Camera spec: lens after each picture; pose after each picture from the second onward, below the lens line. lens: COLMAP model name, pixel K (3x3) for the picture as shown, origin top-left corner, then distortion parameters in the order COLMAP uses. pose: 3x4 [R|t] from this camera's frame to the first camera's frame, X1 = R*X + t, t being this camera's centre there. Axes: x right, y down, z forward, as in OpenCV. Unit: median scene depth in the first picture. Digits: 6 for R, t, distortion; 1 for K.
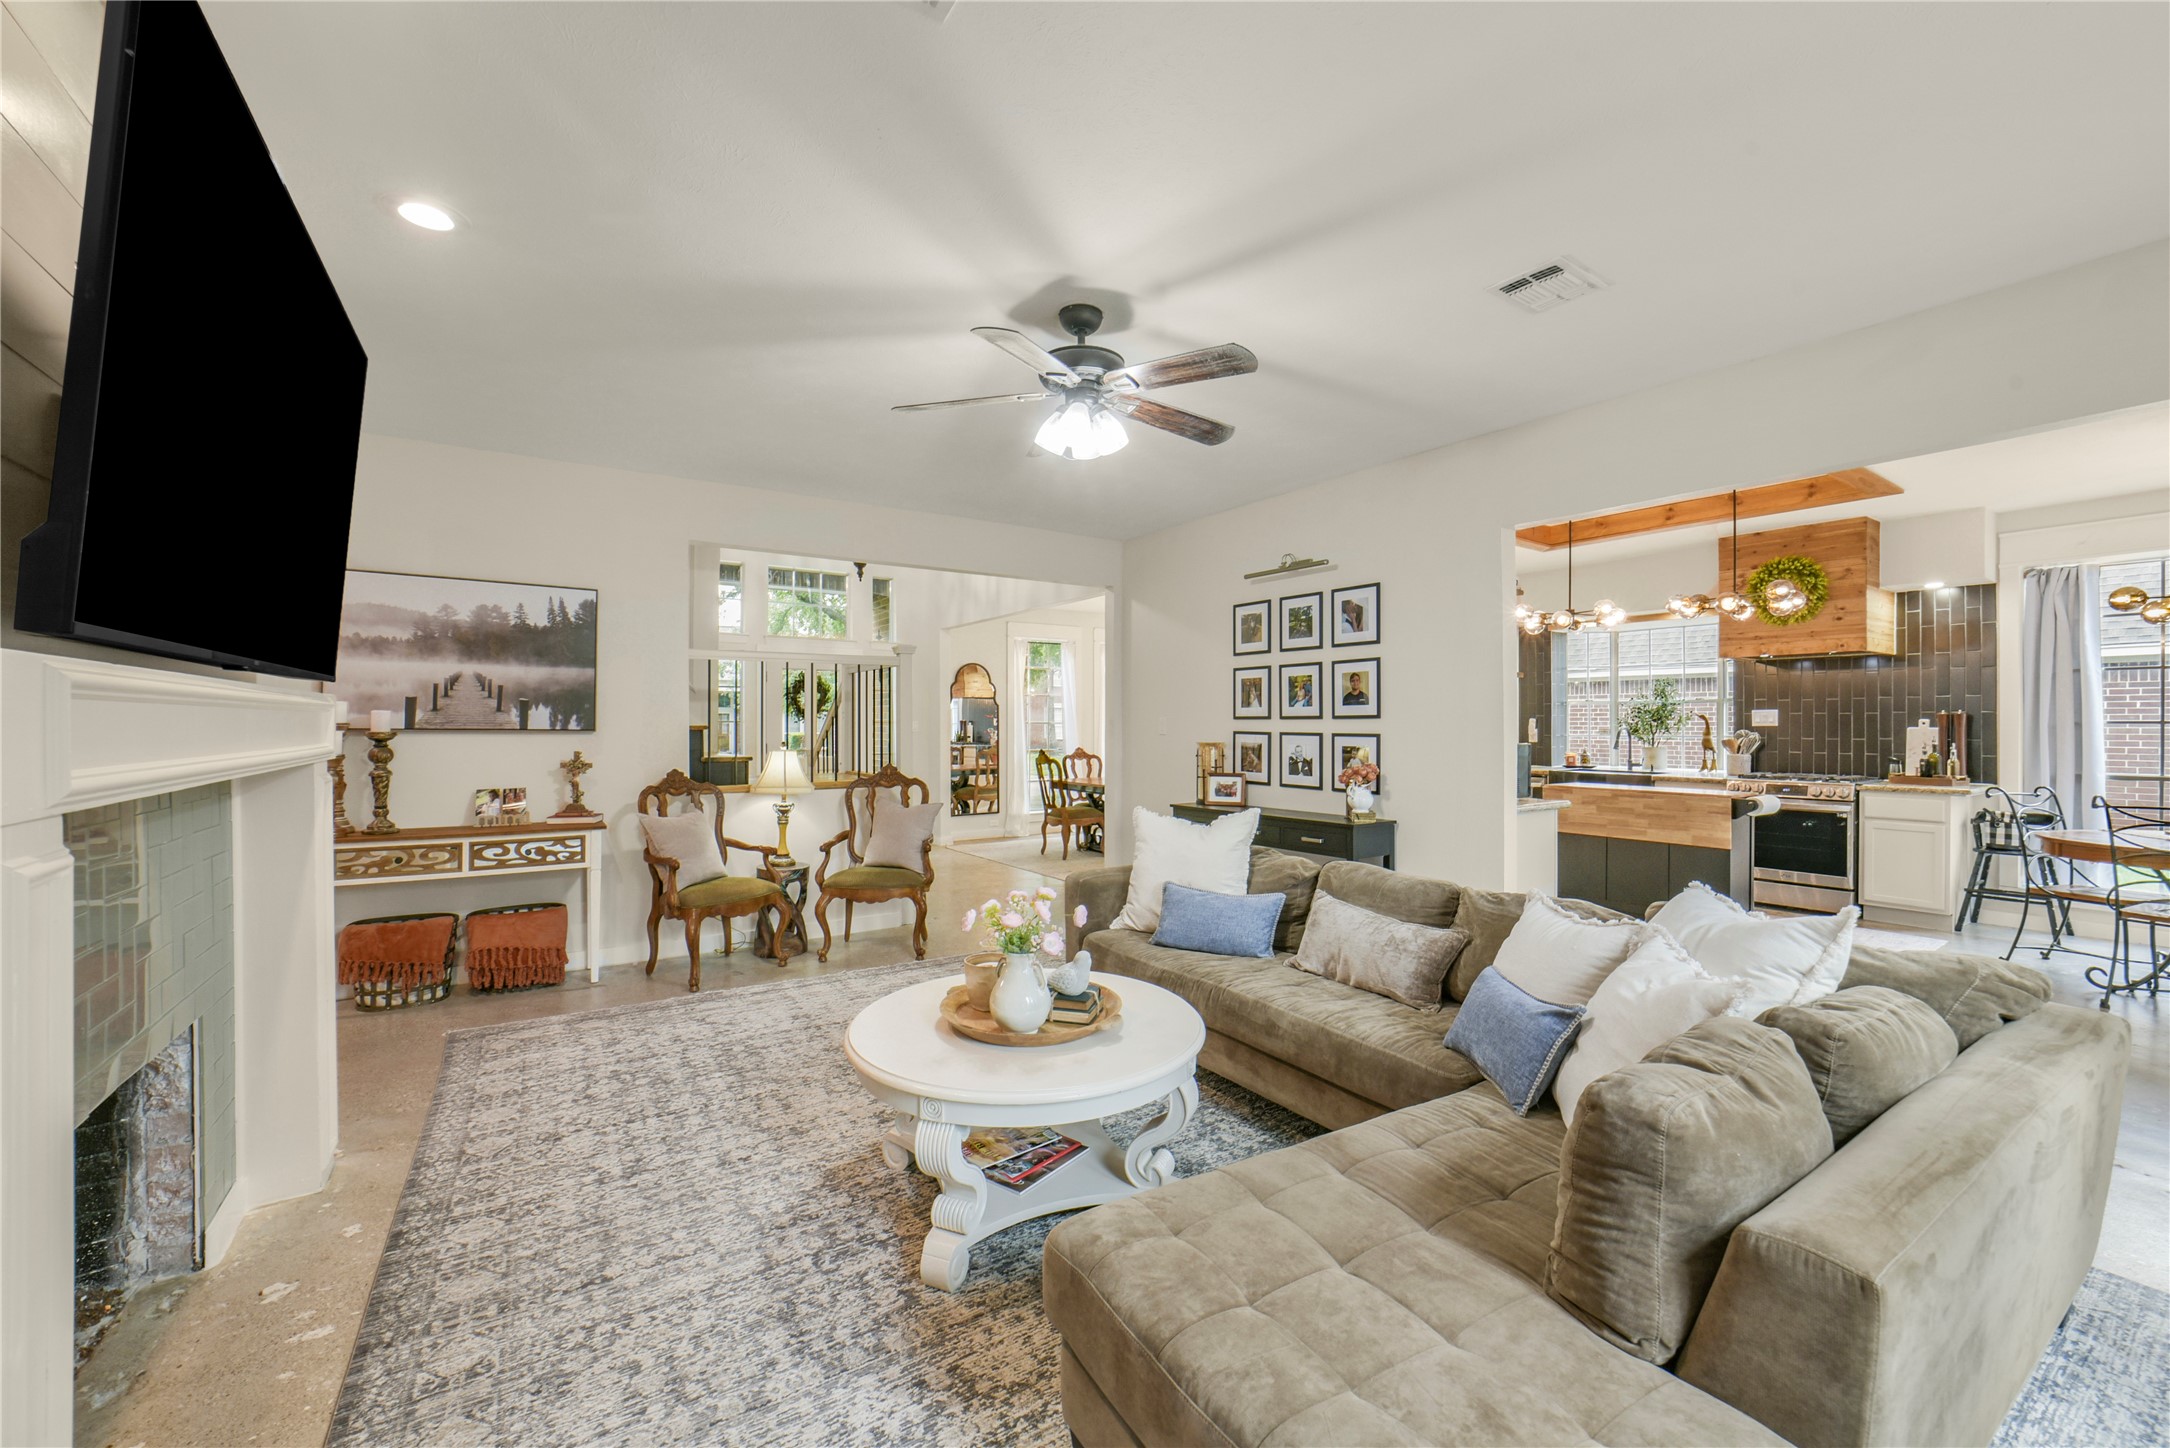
lens RADIAL K [[869.1, 0, 1093.2], [0, 869.1, 723.7], [0, 0, 1]] dist [-0.039273, 0.010911]
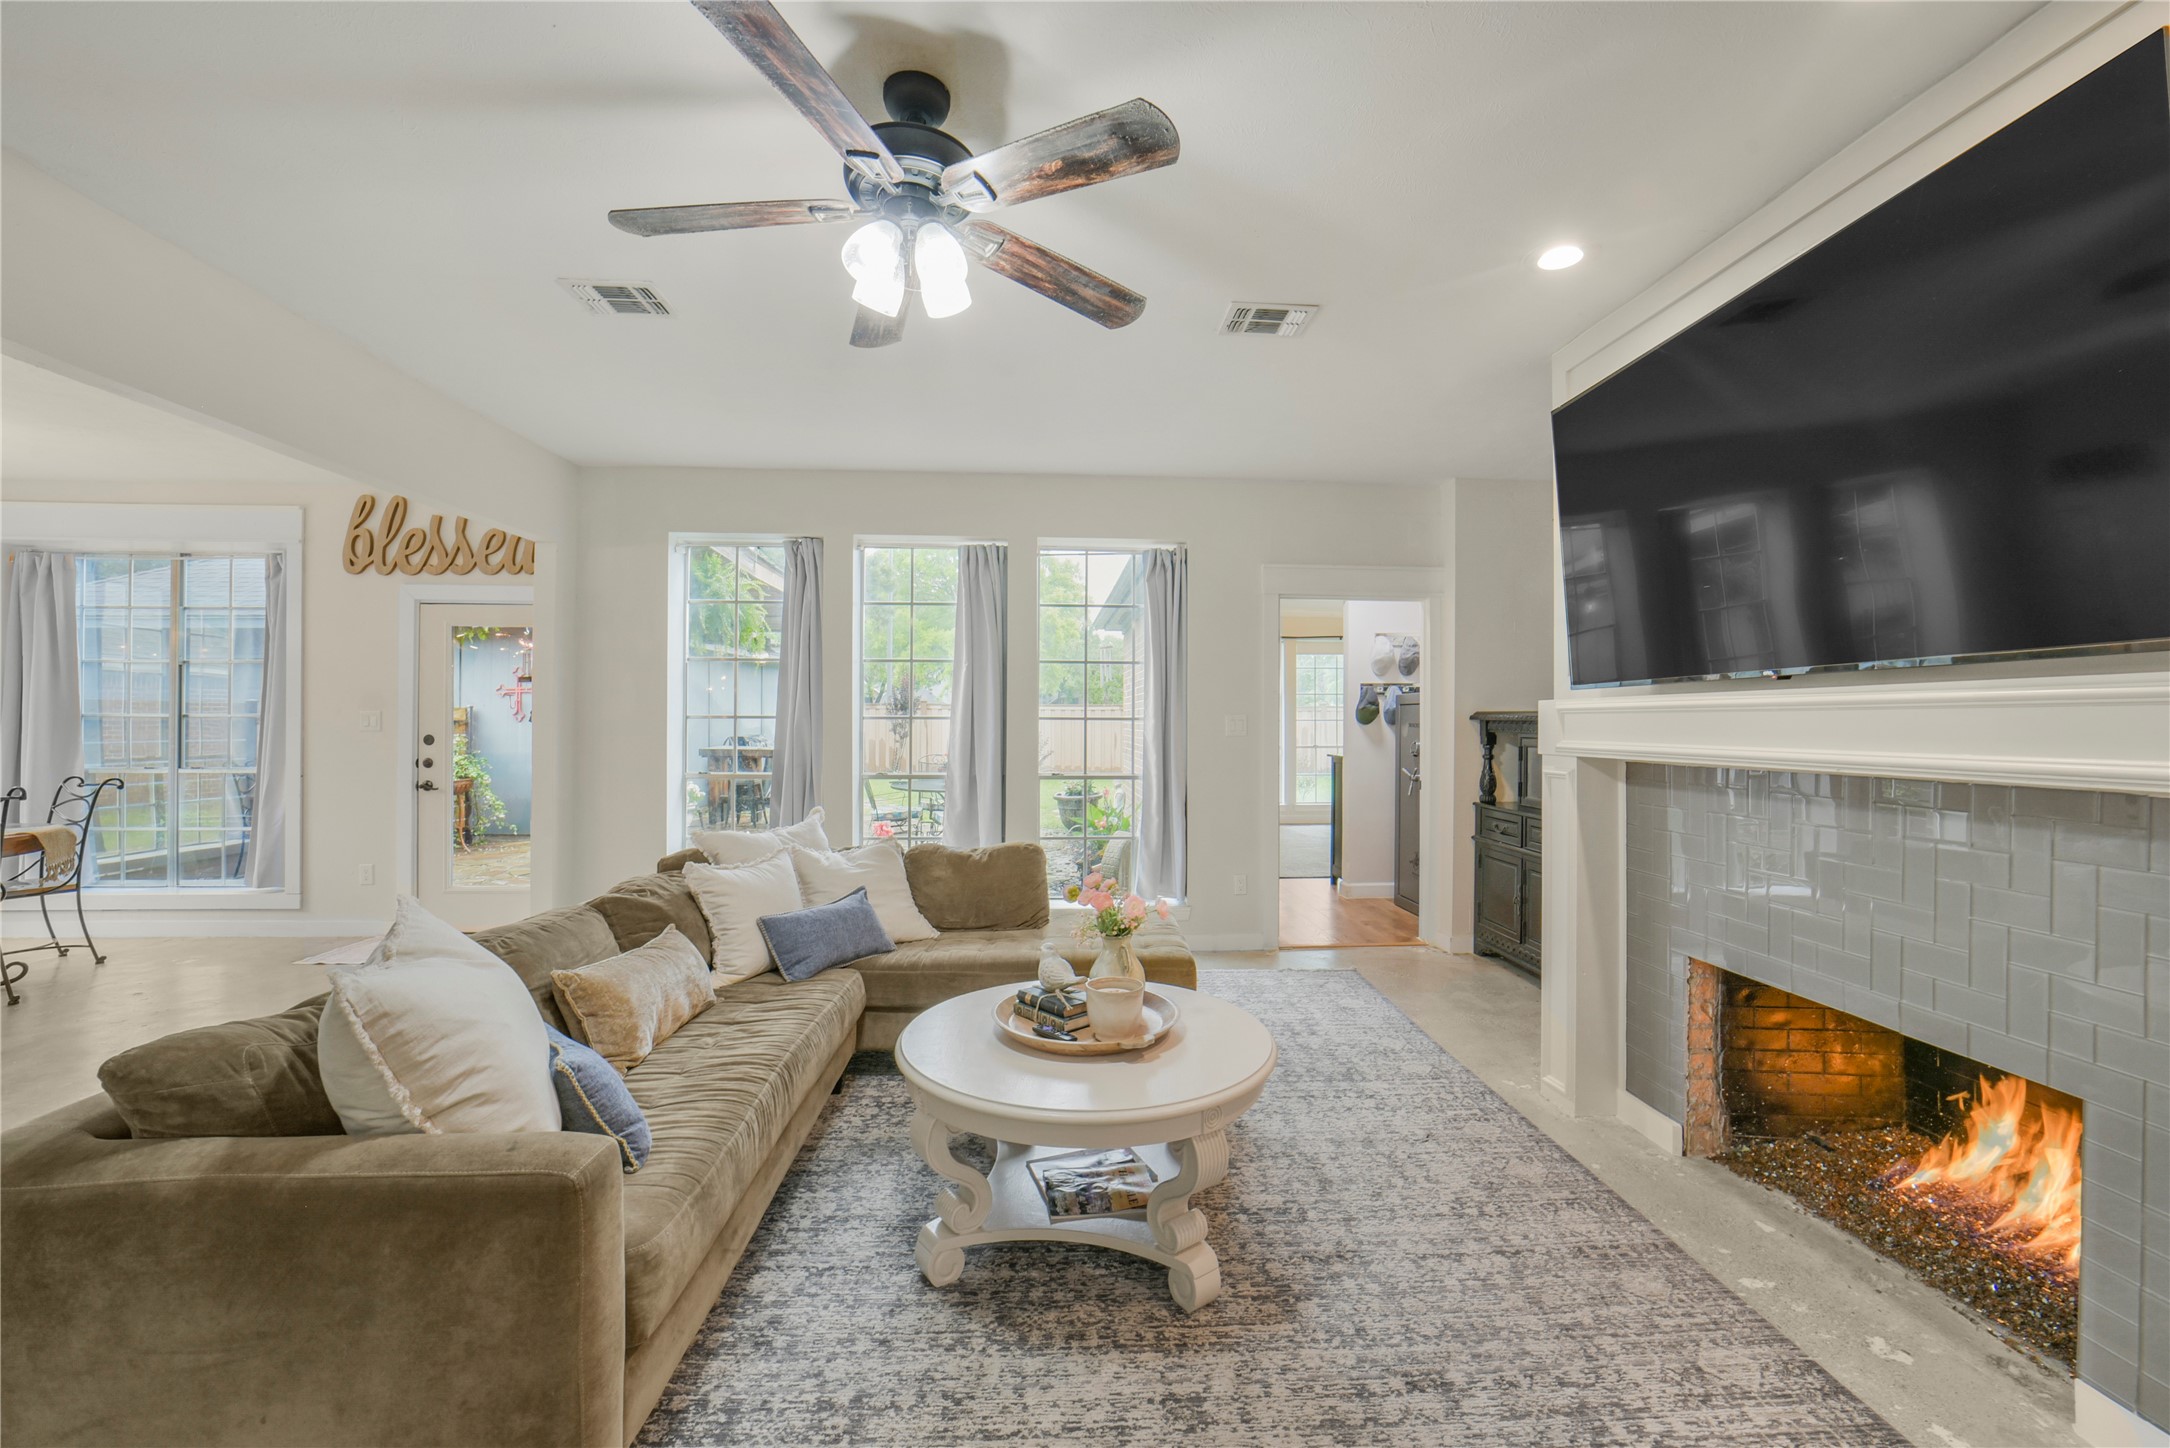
lens RADIAL K [[863.5, 0, 1097.6], [0, 863.5, 717.3], [0, 0, 1]] dist [-0.040903, 0.010005]
pose [[-0.865027, -0.002546, 0.501718, -0.285669], [-0.005991, 0.999968, -0.005255, 0.000762], [-0.501689, -0.007552, -0.865015, 0.926700]]
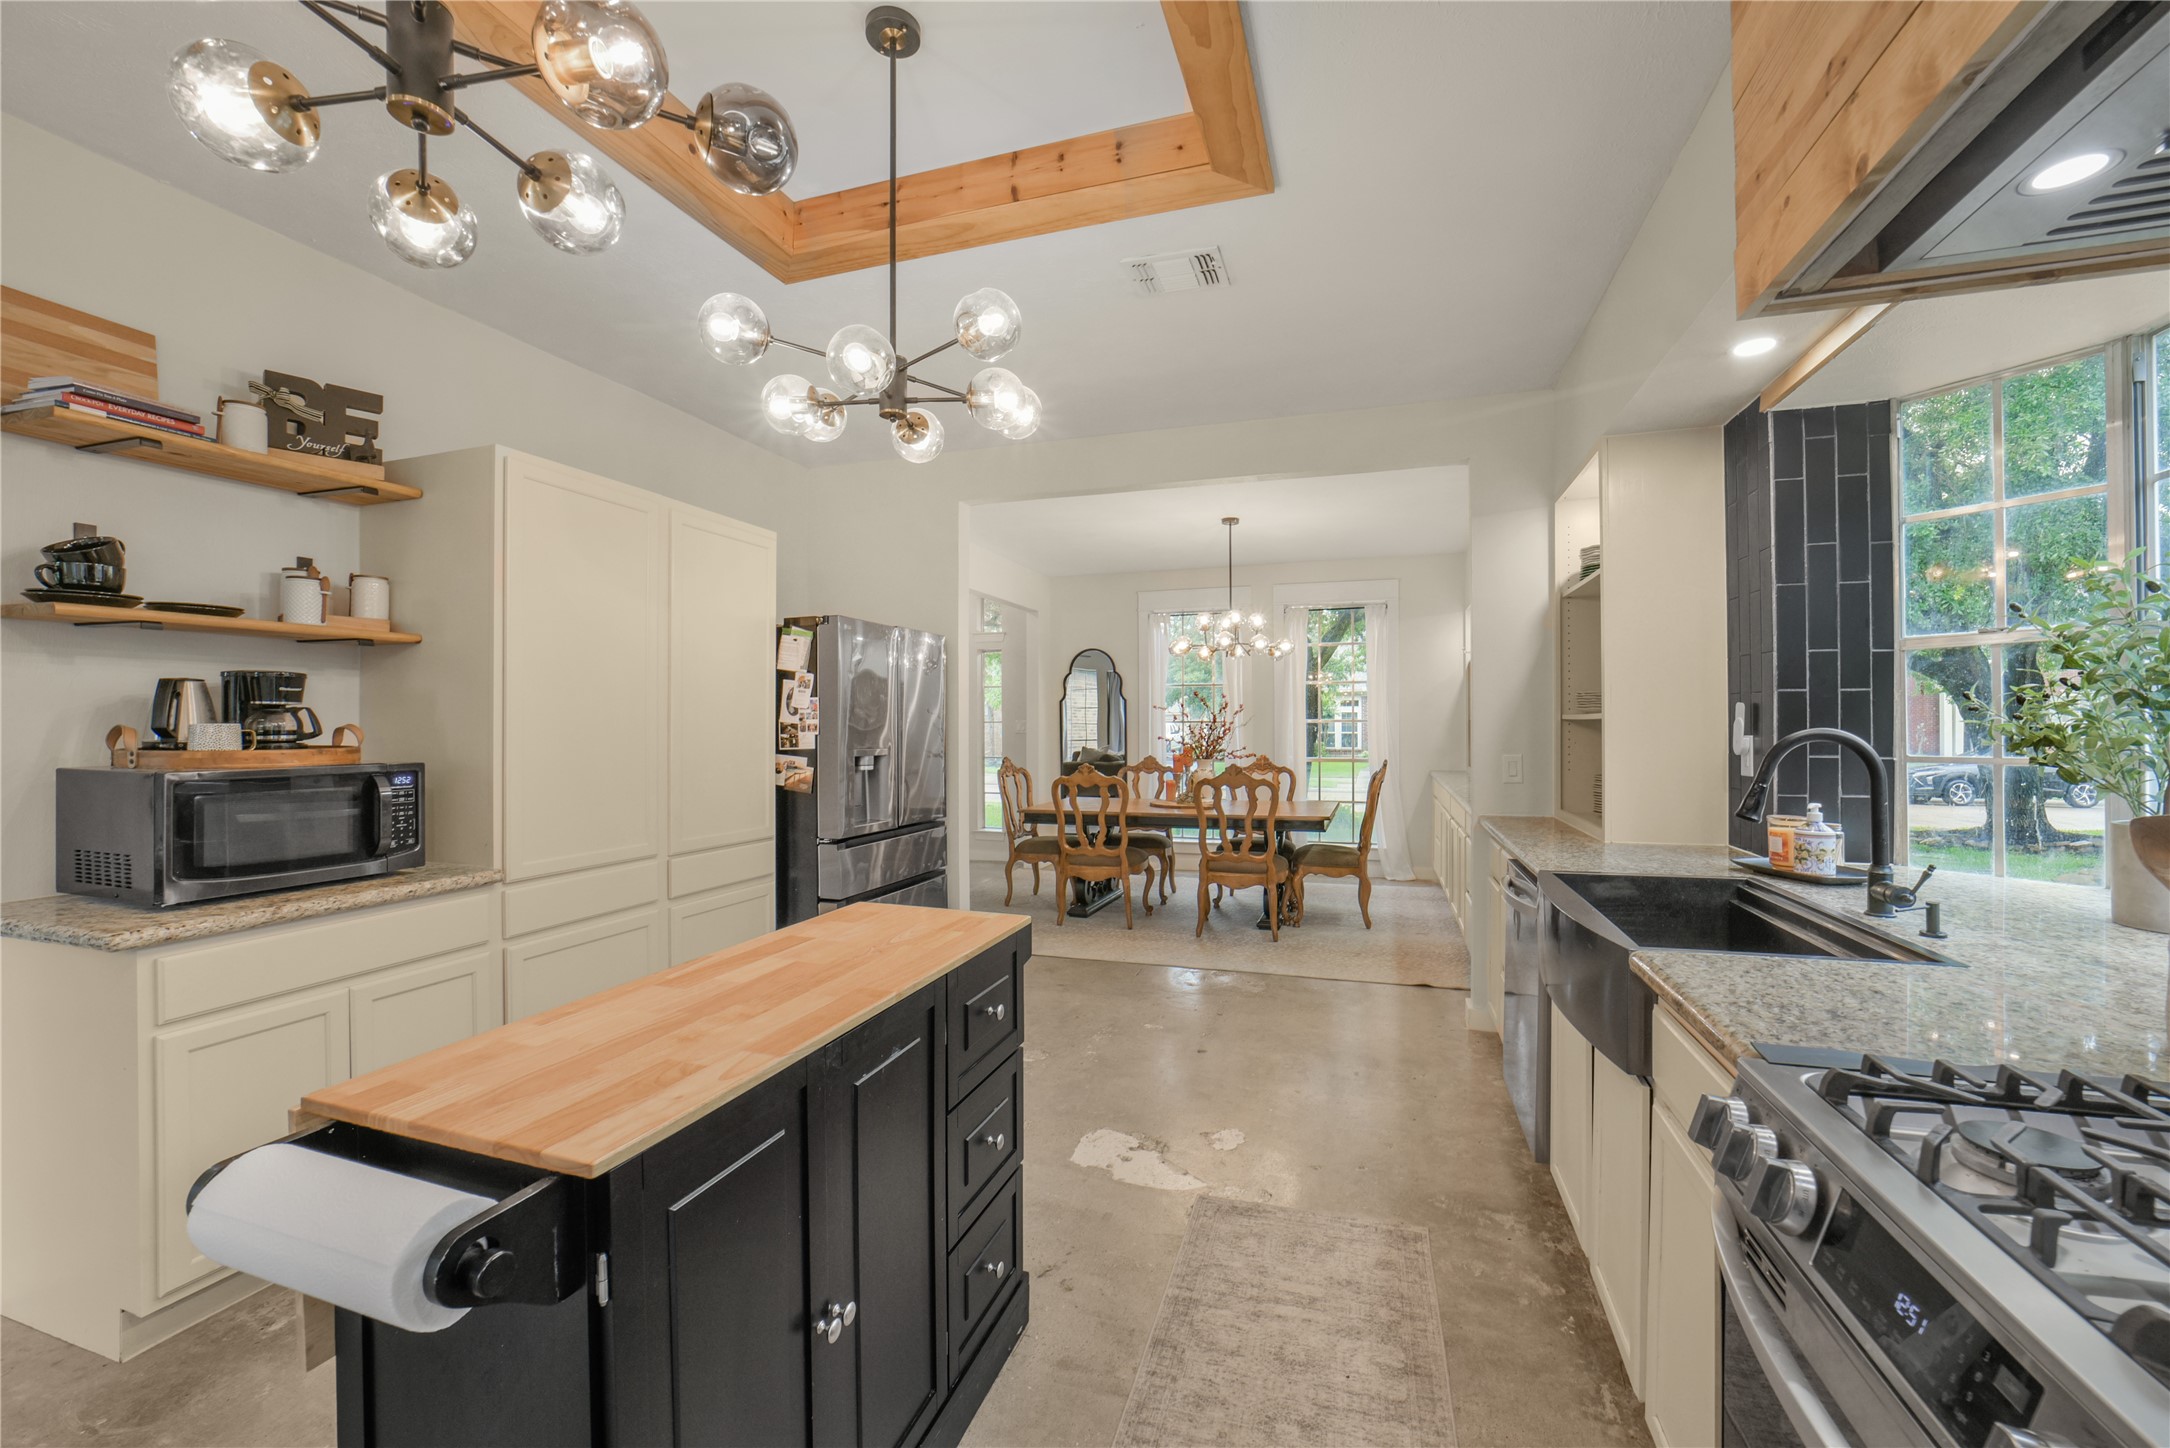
lens RADIAL K [[860.3, 0, 1102.0], [0, 860.3, 722.6], [0, 0, 1]] dist [-0.039244, 0.010053]
pose [[0.620622, -0.004315, -0.784098, 1.068271], [0.005006, 0.999986, -0.001541, 0.001696], [0.784094, -0.002969, 0.620635, 1.088692]]
